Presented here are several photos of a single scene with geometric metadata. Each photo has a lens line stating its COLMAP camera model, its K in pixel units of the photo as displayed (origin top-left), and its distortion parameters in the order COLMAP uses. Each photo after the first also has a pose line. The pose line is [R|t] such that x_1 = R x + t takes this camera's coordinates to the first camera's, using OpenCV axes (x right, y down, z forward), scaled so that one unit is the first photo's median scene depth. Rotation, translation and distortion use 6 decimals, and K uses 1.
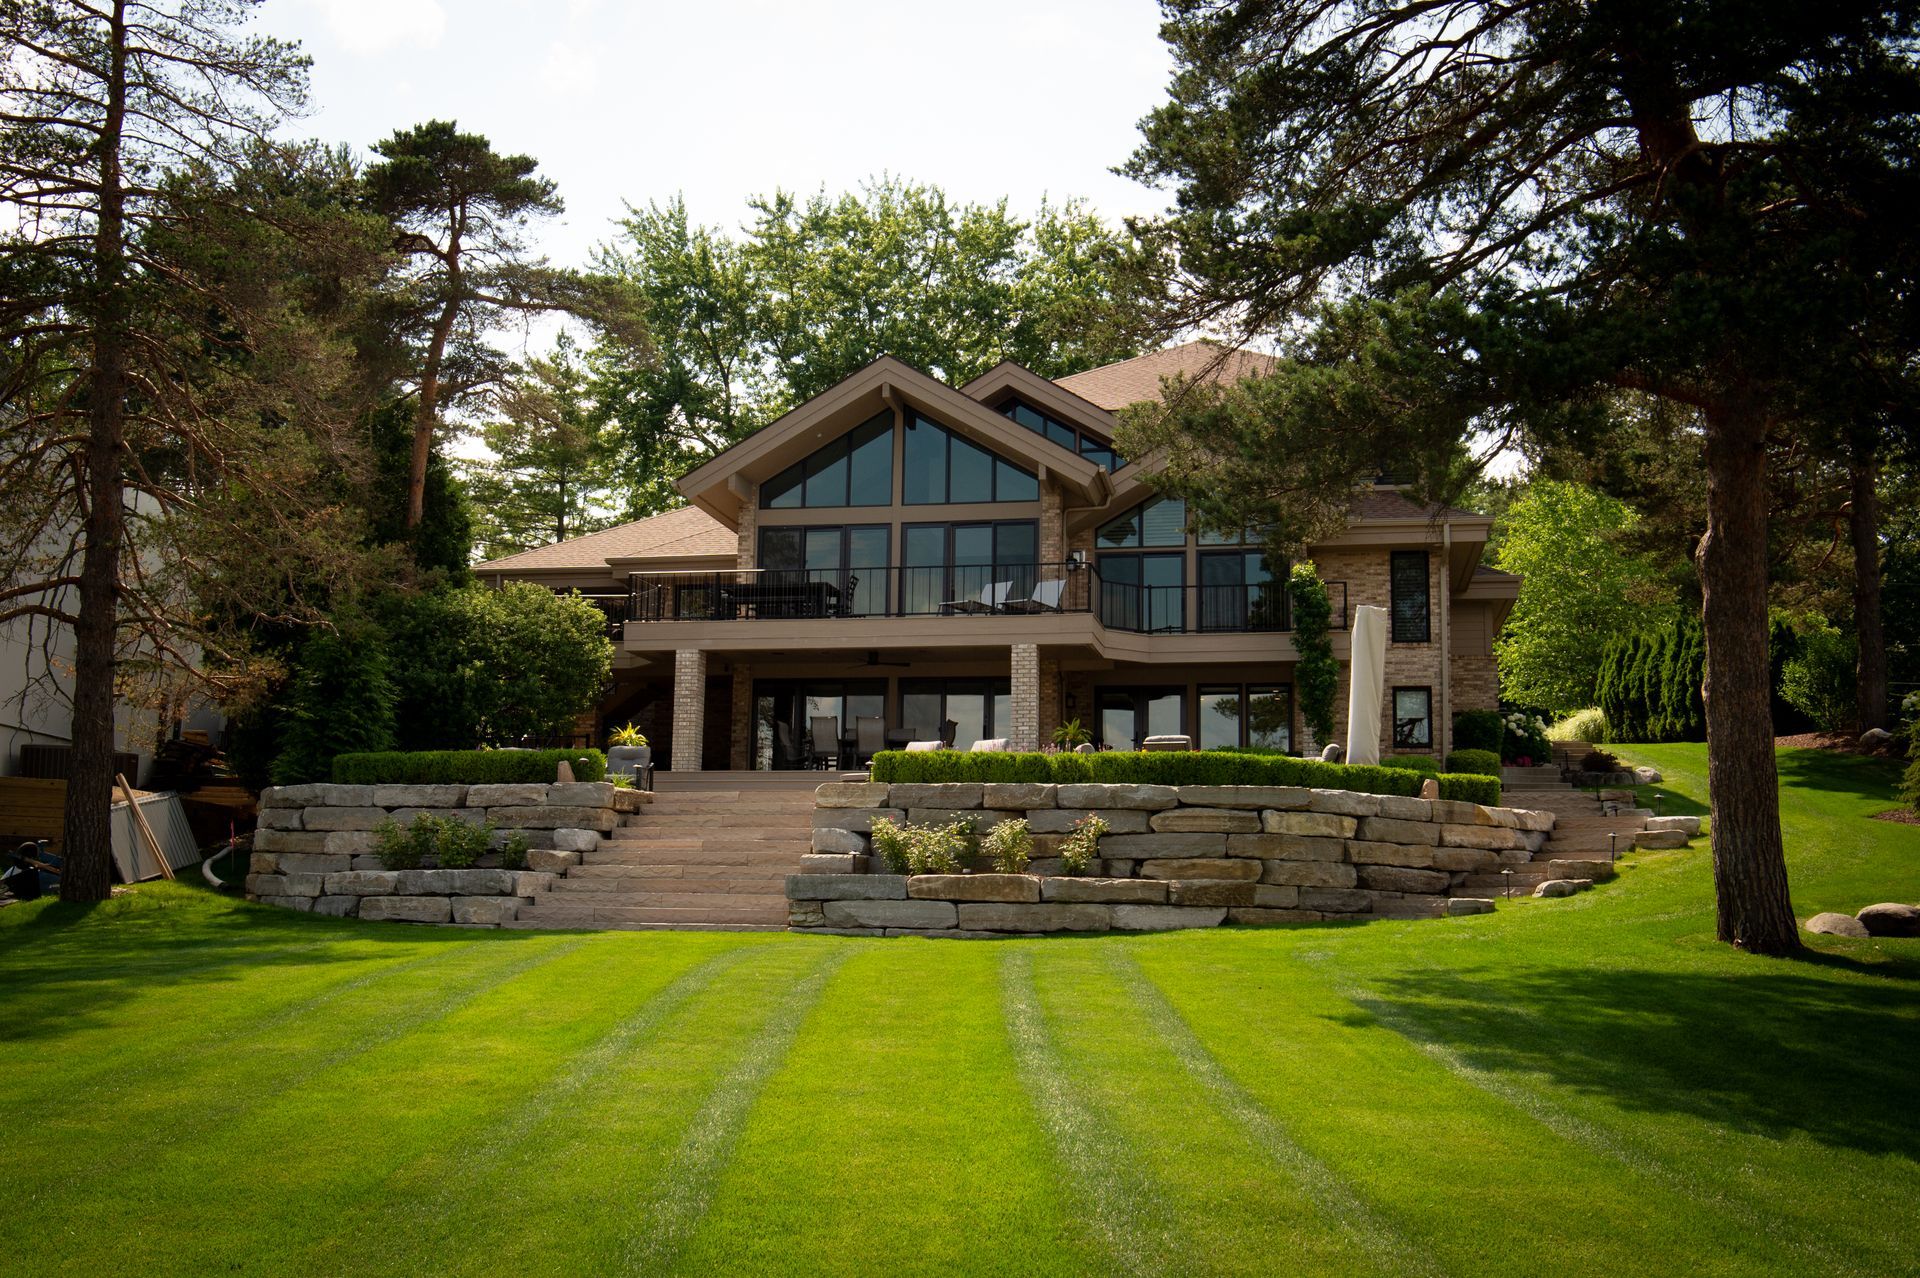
lens RADIAL K [[1849.3, 0, 960.0], [0, 1849.3, 639.0], [0, 0, 1]] dist [-0.007816, -0.001451]
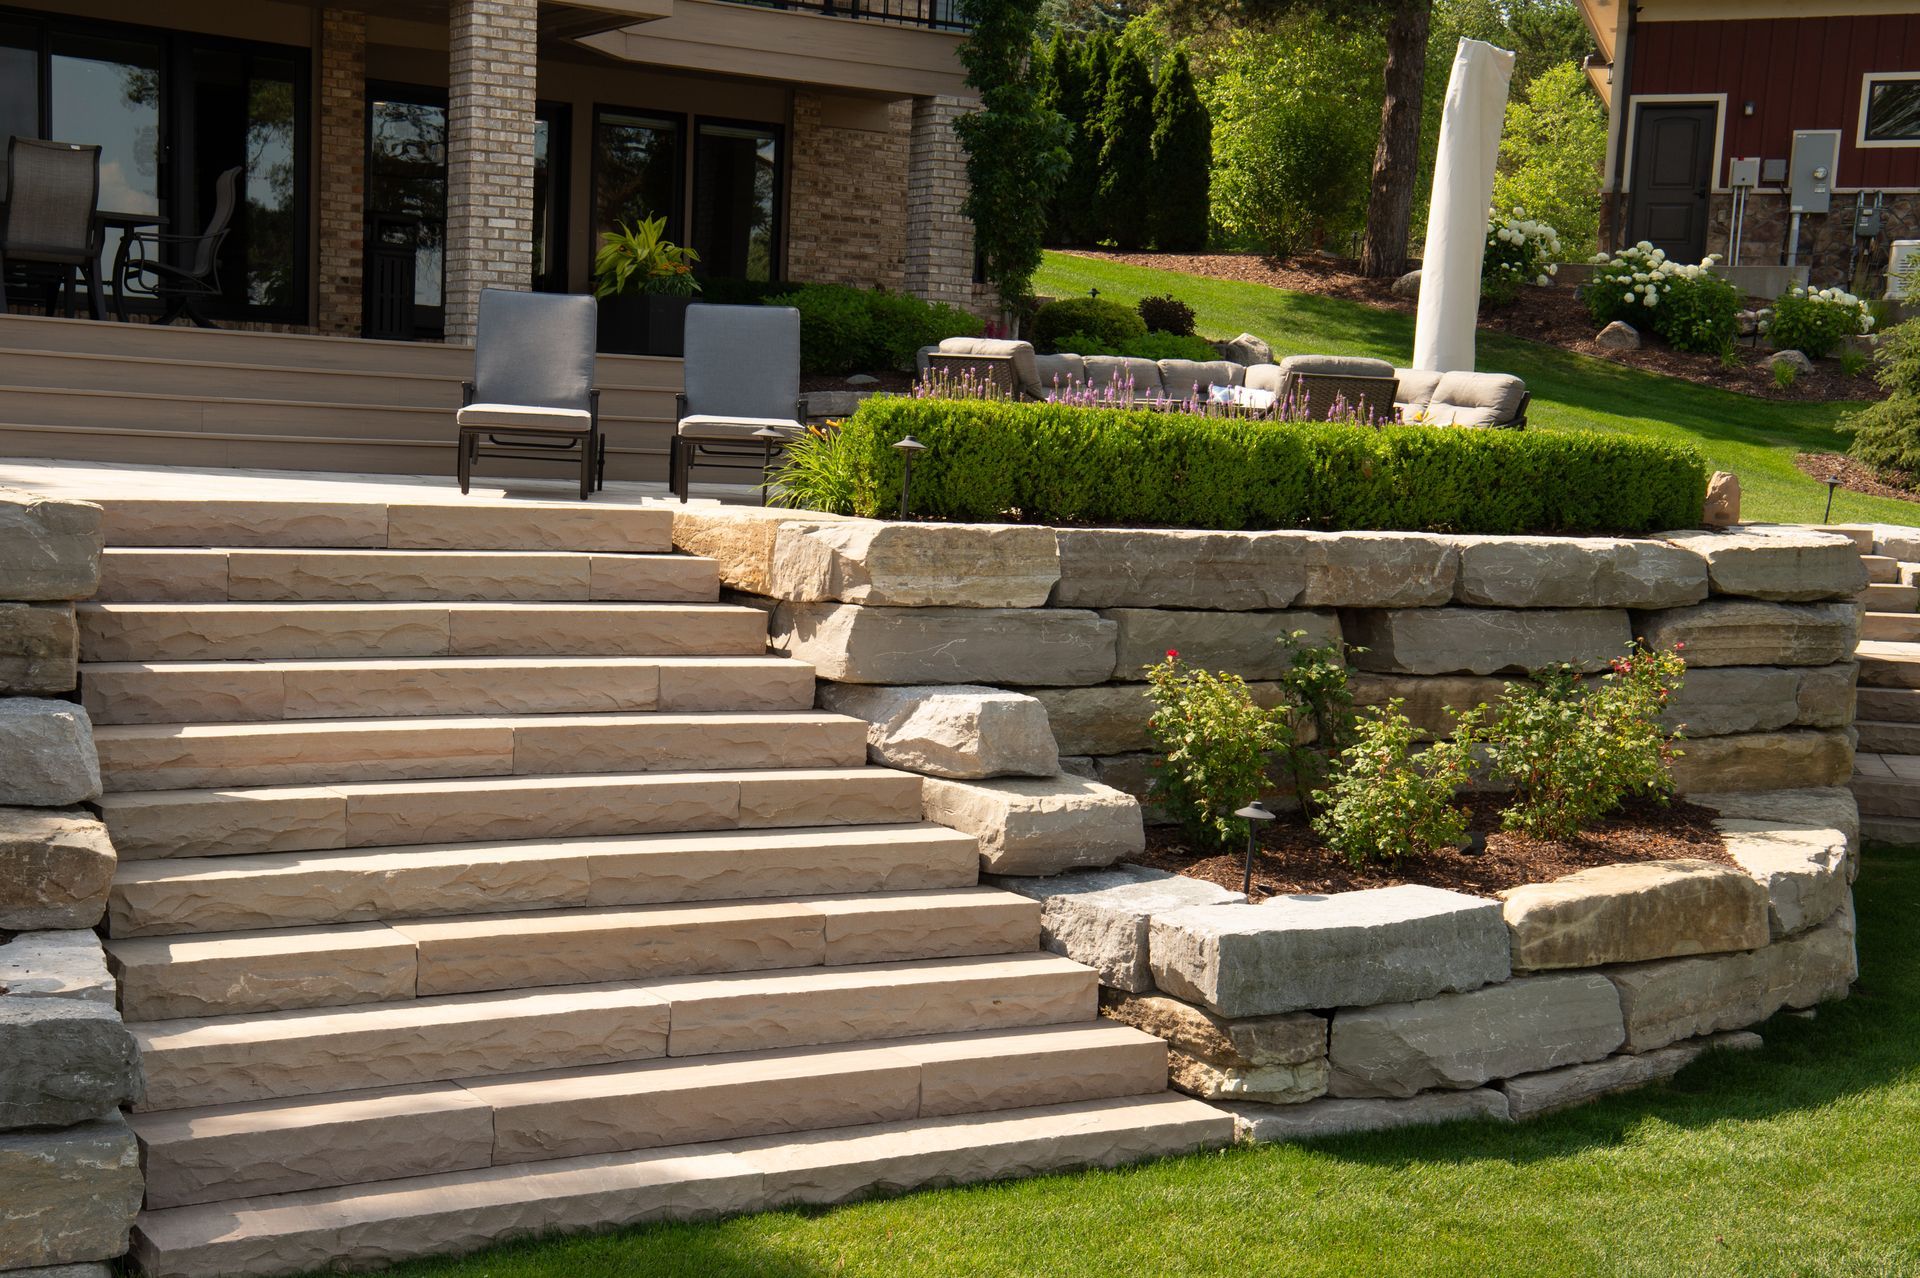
lens RADIAL K [[2800.3, 0, 960.0], [0, 2800.3, 639.0], [0, 0, 1]] dist [0.191548, 0.043646]
pose [[0.727296, -0.040799, 0.685110, -0.398831], [-0.142570, 0.967475, 0.208962, -0.002787], [-0.671353, -0.249653, 0.697824, 0.691023]]
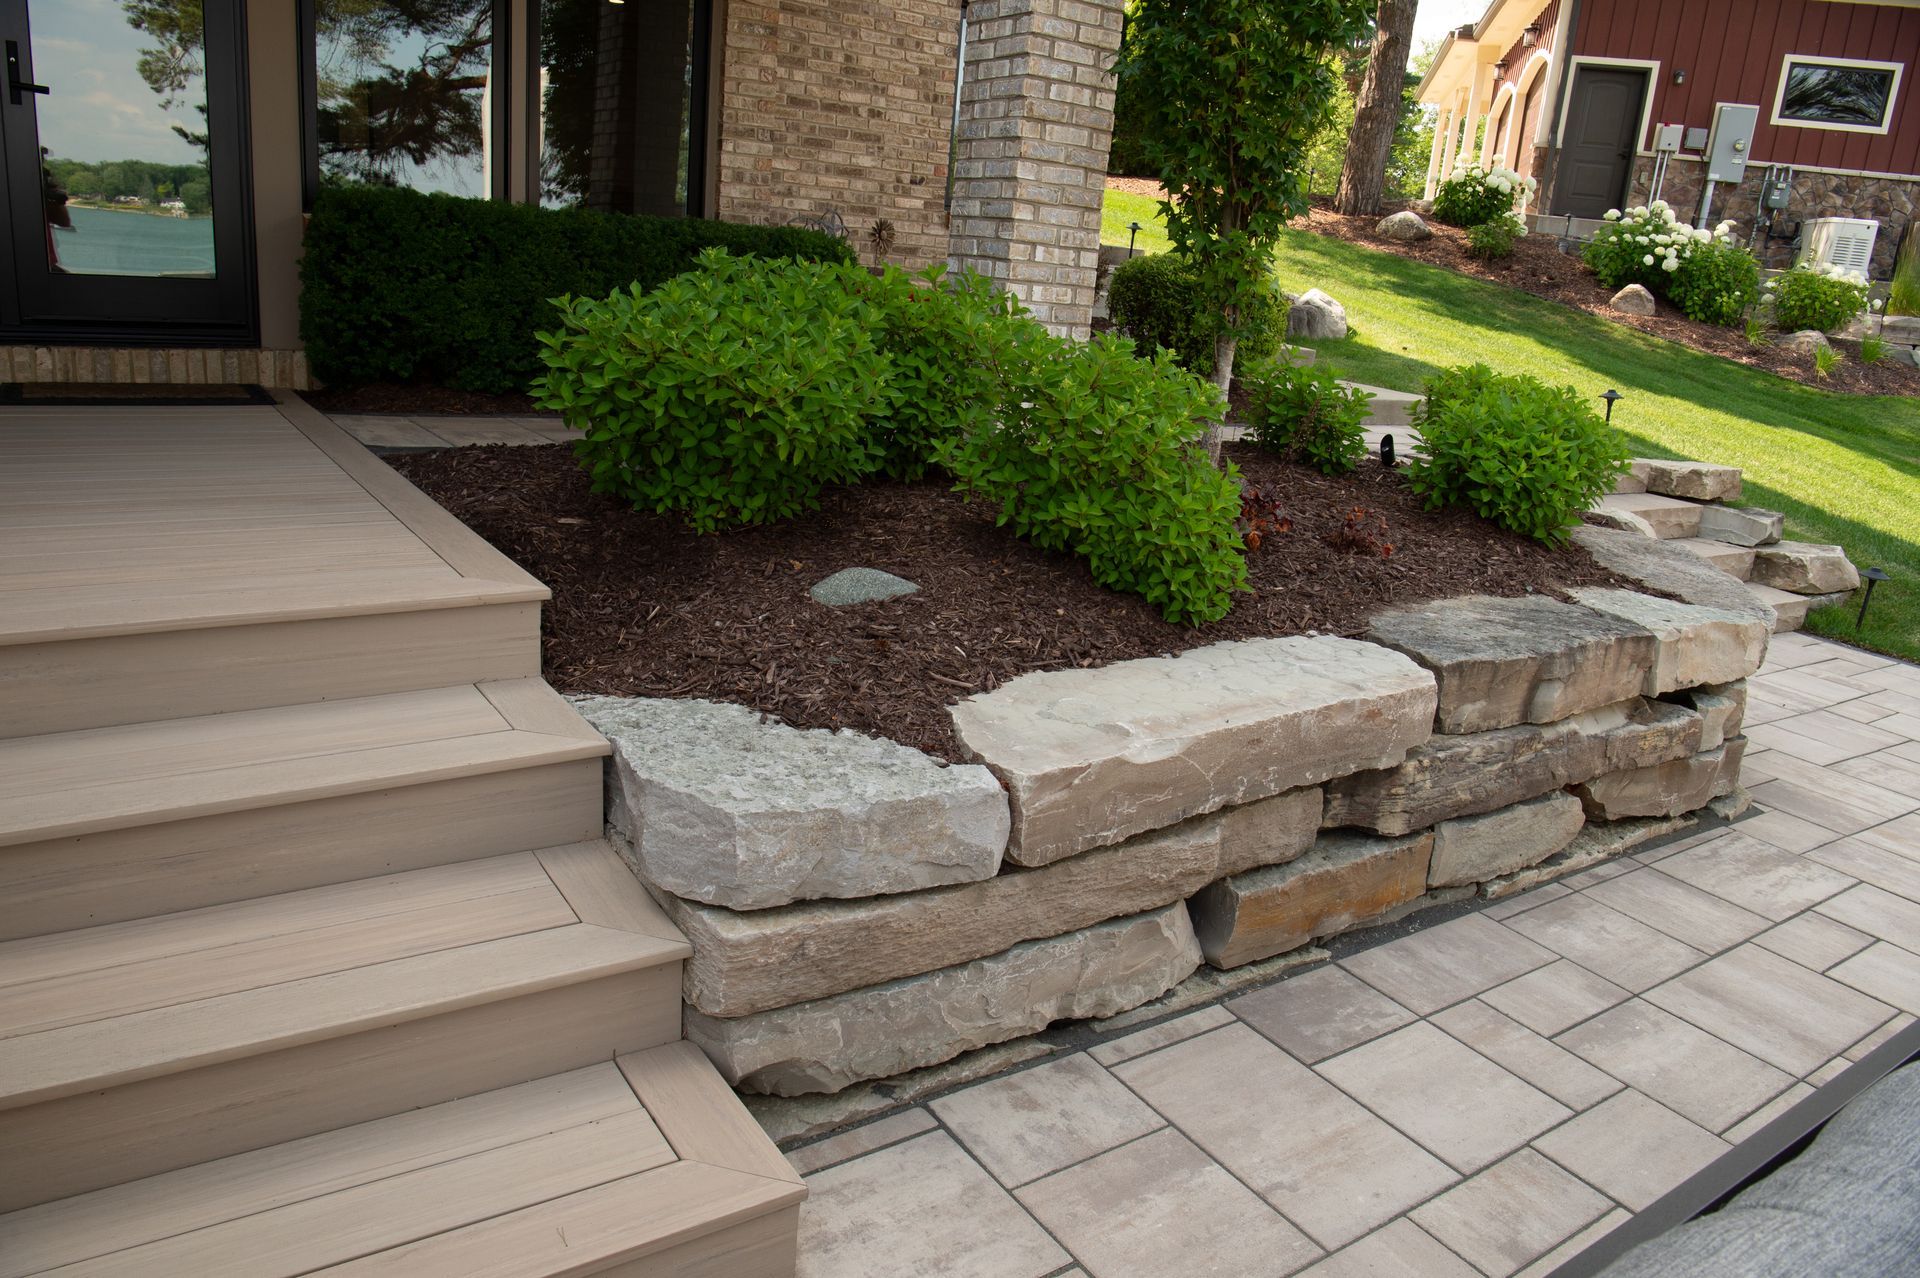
lens RADIAL K [[1311.0, 0, 960.0], [0, 1311.0, 639.0], [0, 0, 1]] dist [-0.058681, -0.000457]
pose [[0.688631, -0.167977, 0.705387, -0.163526], [-0.187597, 0.898406, 0.397082, 0.026062], [-0.700425, -0.405772, 0.587158, 0.960333]]
